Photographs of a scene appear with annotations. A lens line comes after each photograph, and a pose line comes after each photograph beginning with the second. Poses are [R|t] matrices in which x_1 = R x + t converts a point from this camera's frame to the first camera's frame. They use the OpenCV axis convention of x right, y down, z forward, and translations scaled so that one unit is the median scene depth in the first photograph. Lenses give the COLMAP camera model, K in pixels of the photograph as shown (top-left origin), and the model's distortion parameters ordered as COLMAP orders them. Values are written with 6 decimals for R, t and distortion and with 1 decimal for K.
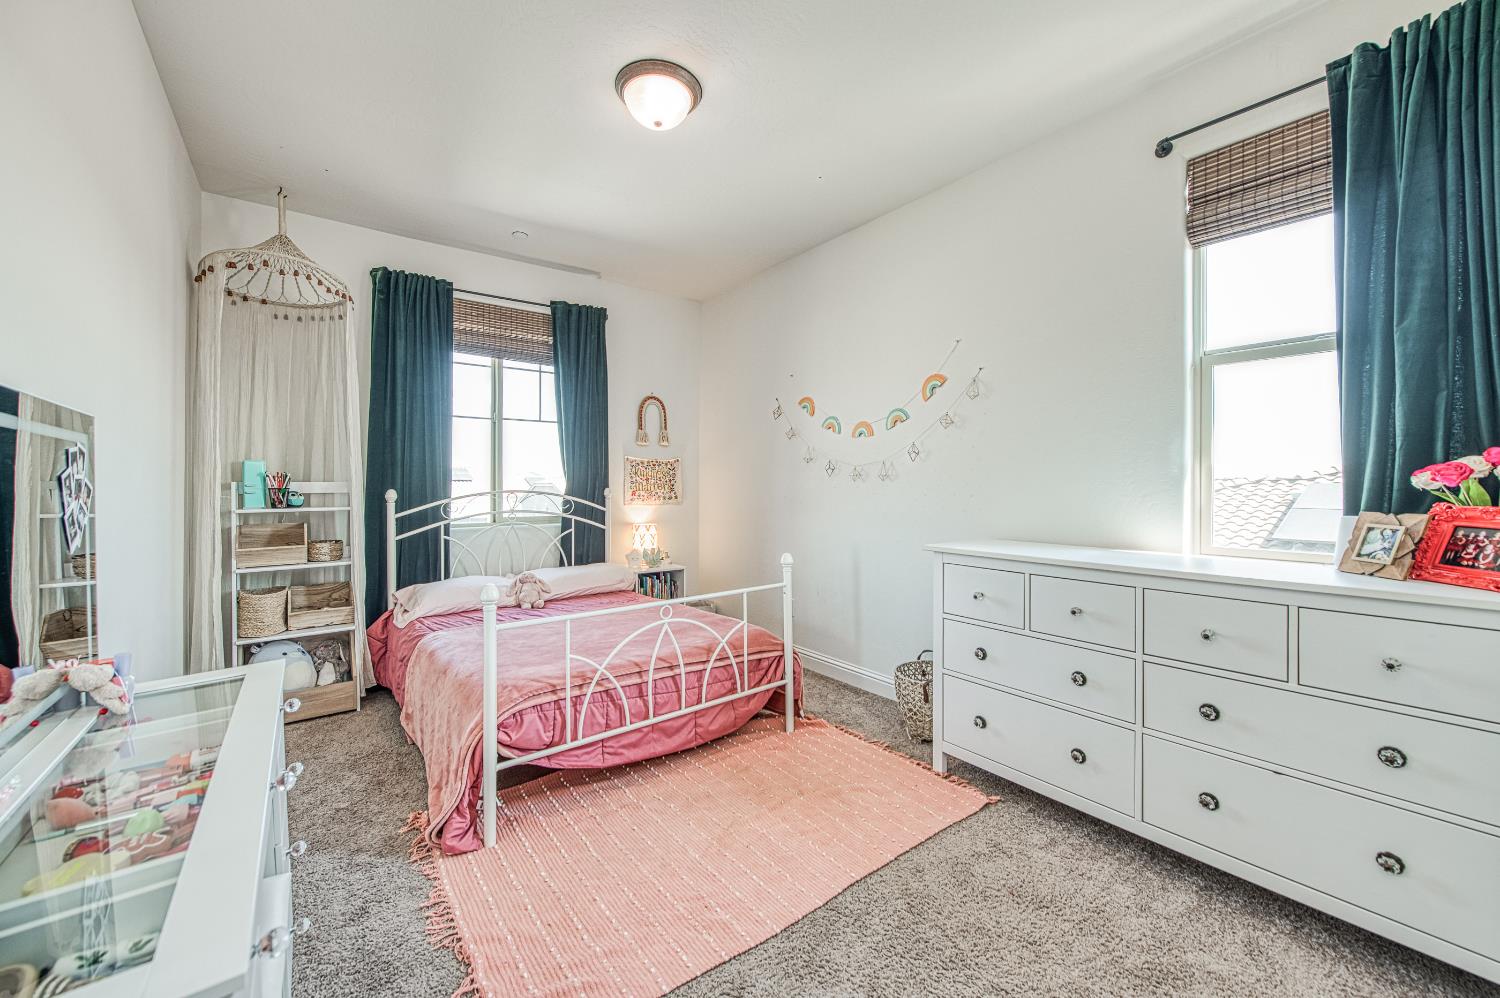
lens RADIAL K [[585.8, 0, 750.0], [0, 585.8, 499.0], [0, 0, 1]] dist [0.001522, 0.000126]
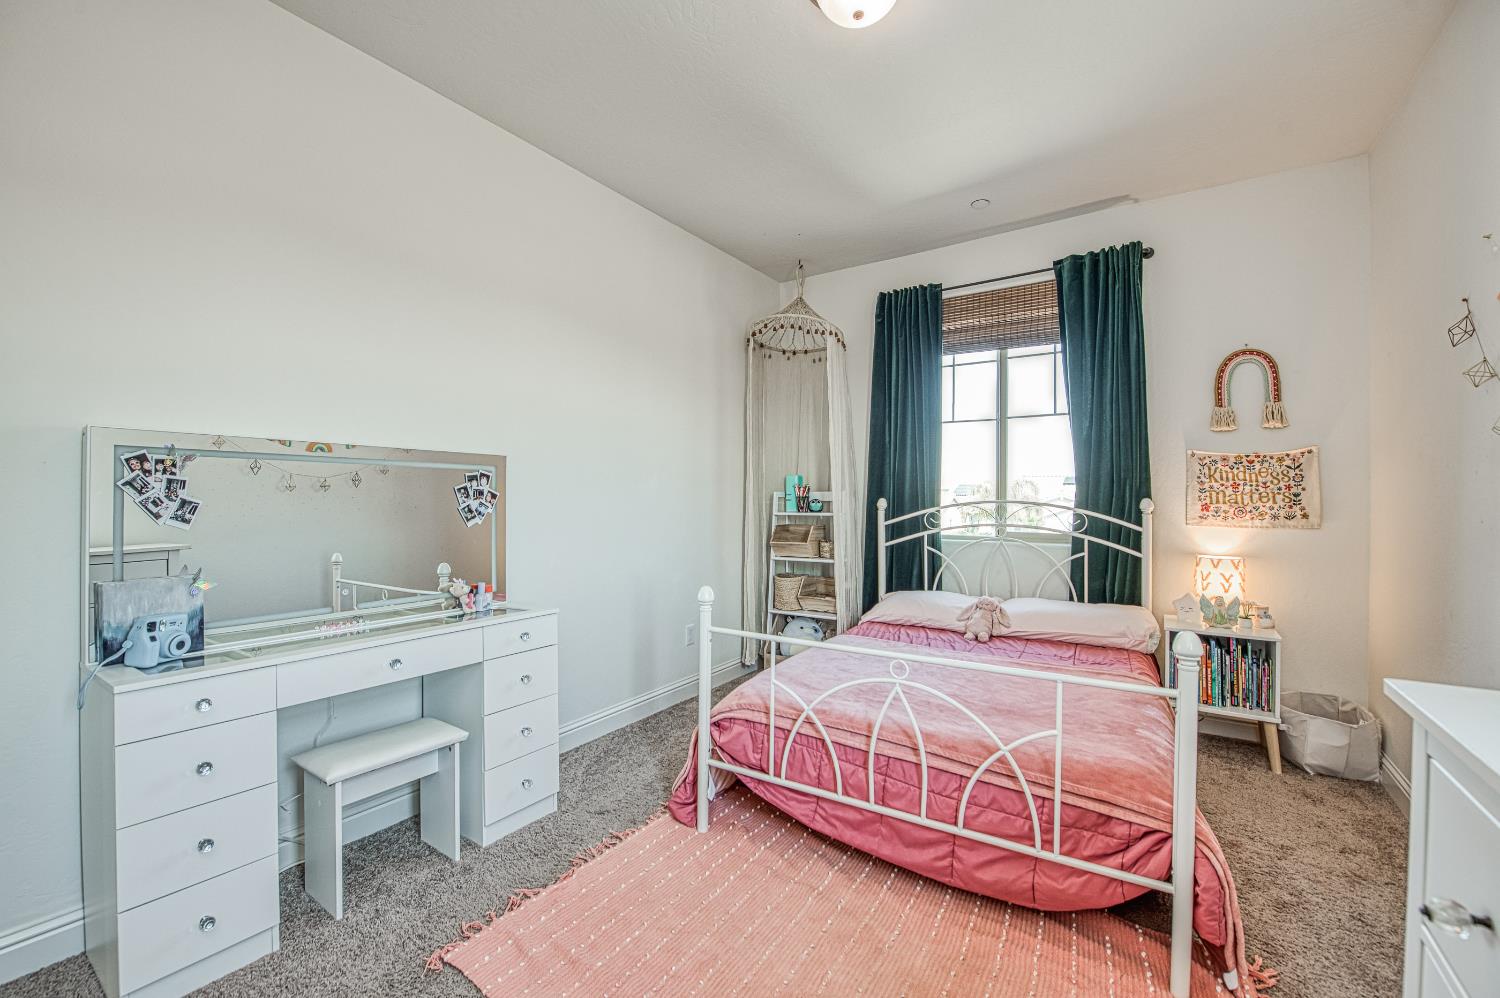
lens RADIAL K [[610.7, 0, 750.0], [0, 610.7, 499.0], [0, 0, 1]] dist [-0.010445, -0.000036]
pose [[0.318597, 0.006175, -0.947870, 0.343136], [-0.026079, 0.999657, -0.002253, -0.005646], [0.947531, 0.025437, 0.318649, 0.393686]]
